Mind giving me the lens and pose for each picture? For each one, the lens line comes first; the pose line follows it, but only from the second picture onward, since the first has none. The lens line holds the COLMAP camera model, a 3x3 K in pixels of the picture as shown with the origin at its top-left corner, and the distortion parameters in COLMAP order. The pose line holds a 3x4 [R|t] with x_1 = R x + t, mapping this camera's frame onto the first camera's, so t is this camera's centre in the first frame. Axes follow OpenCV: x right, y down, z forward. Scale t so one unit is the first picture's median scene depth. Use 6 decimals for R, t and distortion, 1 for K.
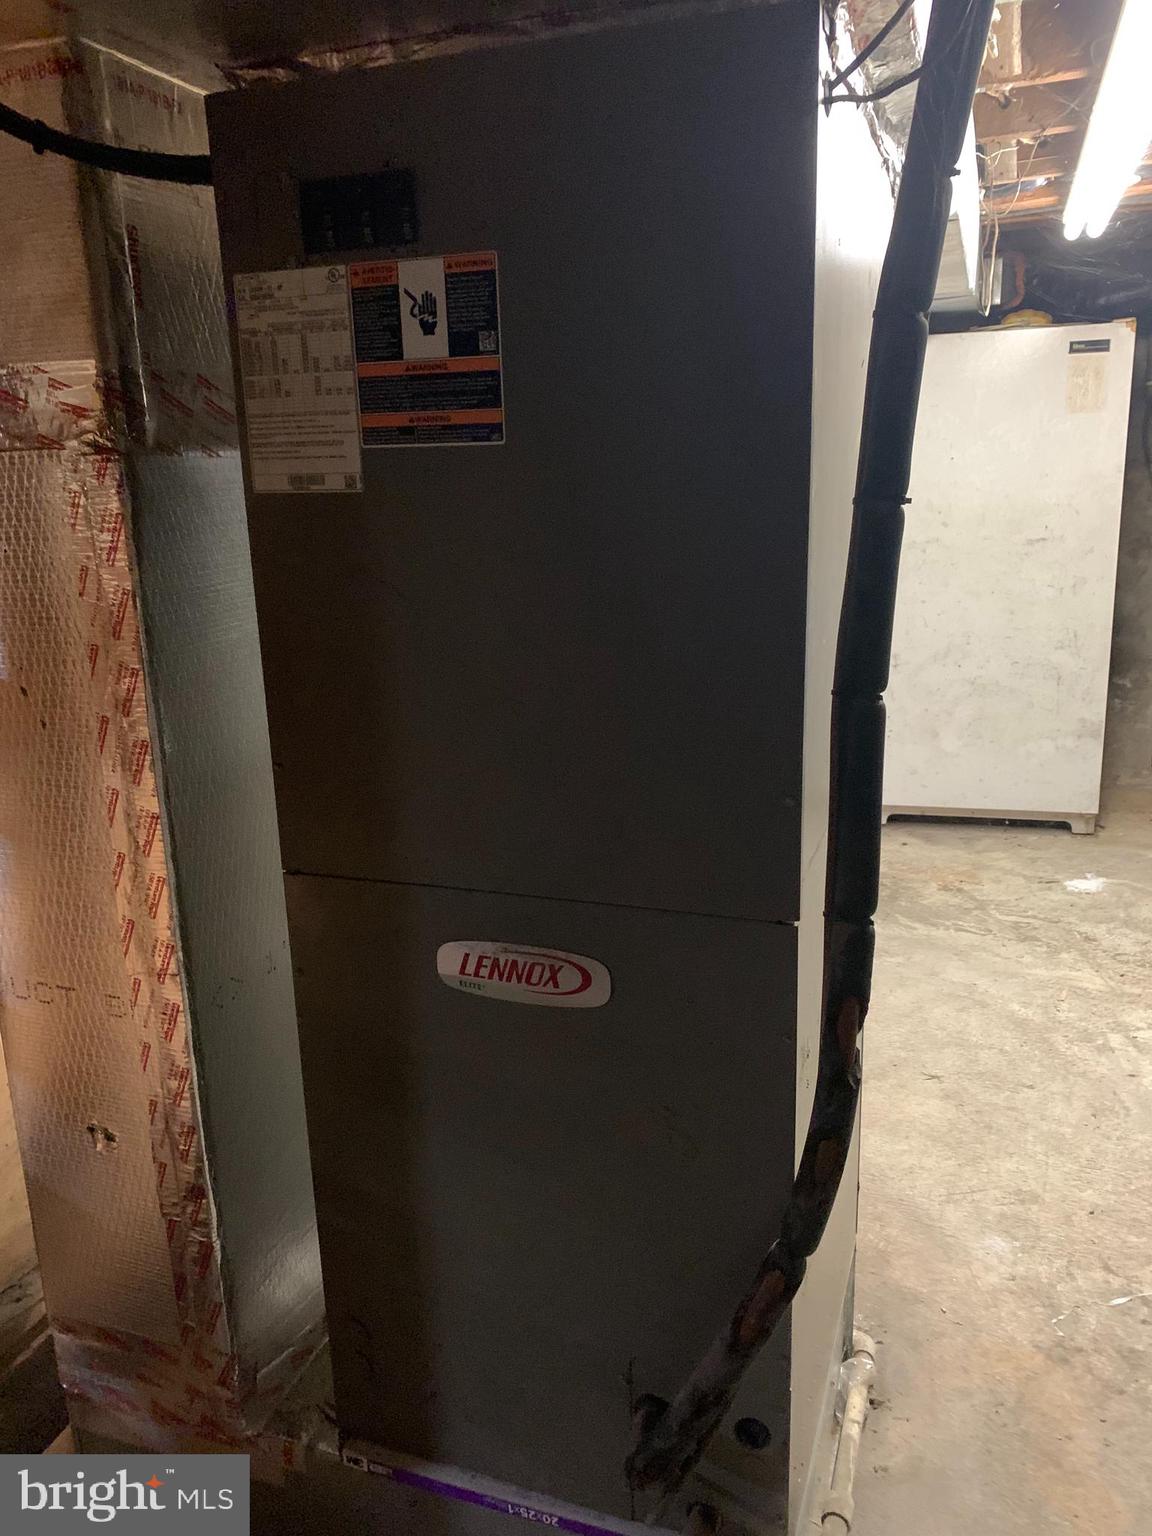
lens RADIAL K [[1182.9, 0, 575.1], [0, 1182.9, 748.4], [0, 0, 1]] dist [0.003747, -0.007484]
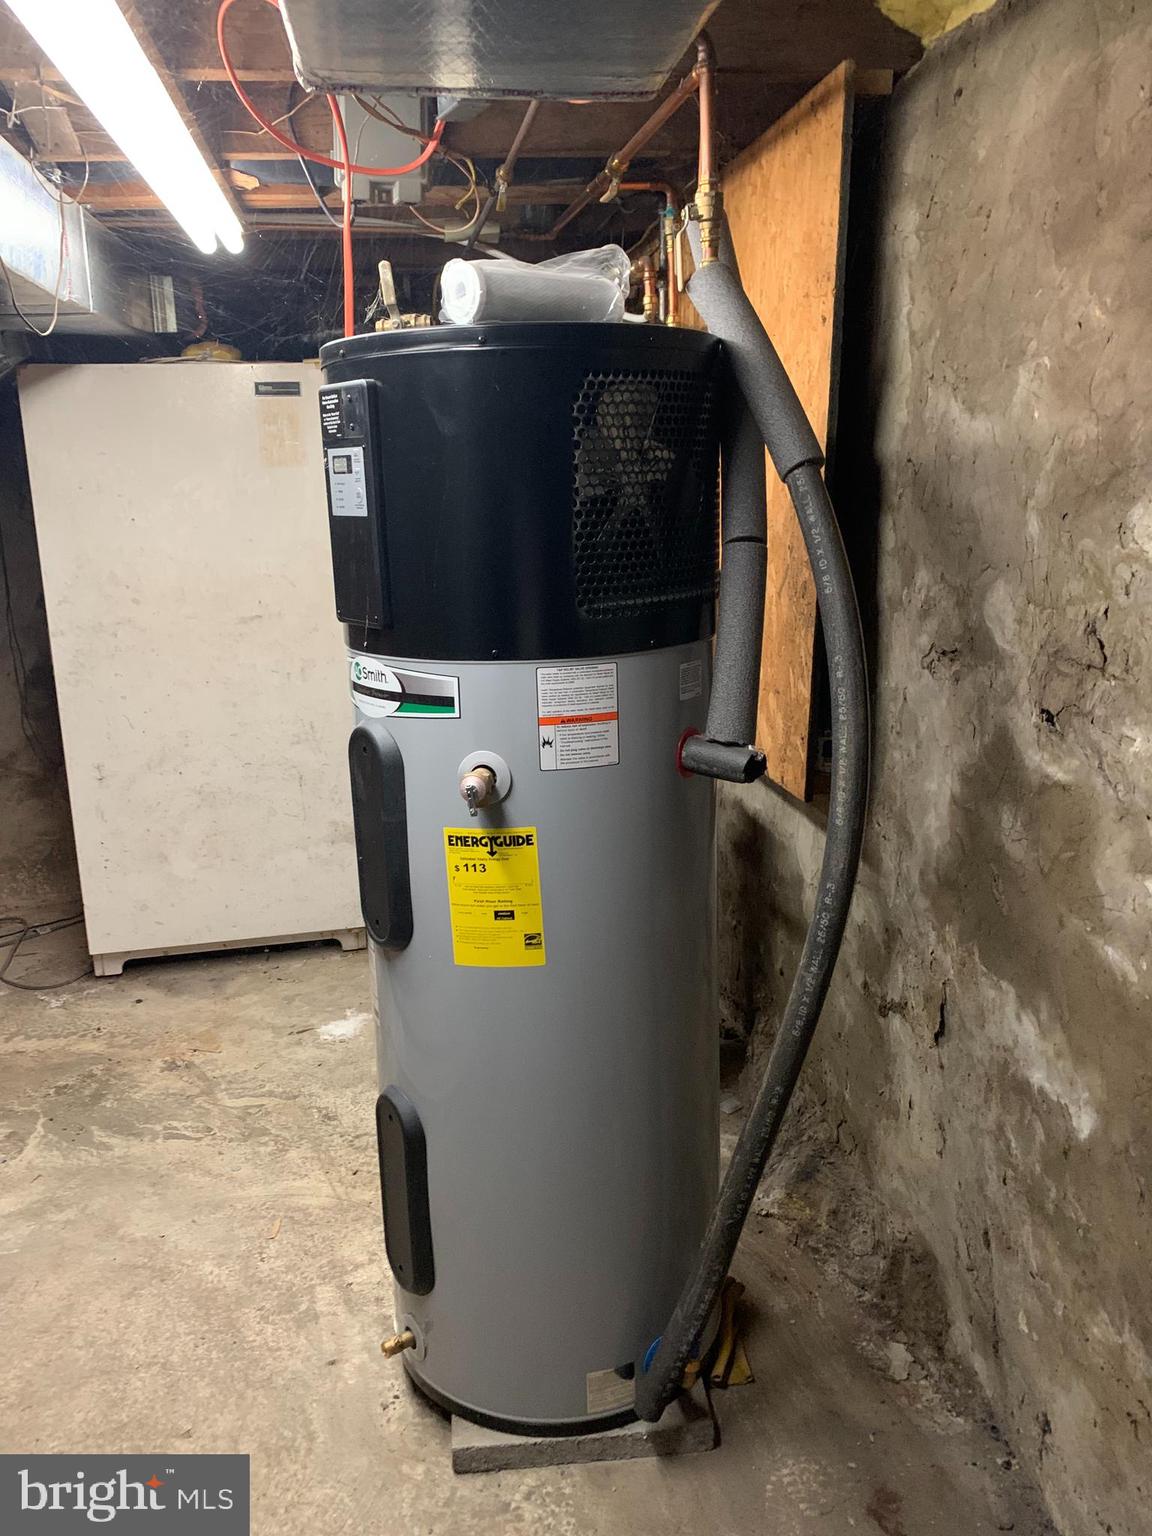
lens RADIAL K [[1182.9, 0, 575.1], [0, 1182.9, 748.4], [0, 0, 1]] dist [0.003747, -0.007484]
pose [[0.877304, -0.087221, 0.471943, 0.199979], [0.101478, 0.994826, -0.004782, -0.061232], [-0.469084, 0.052087, 0.881616, 0.176387]]
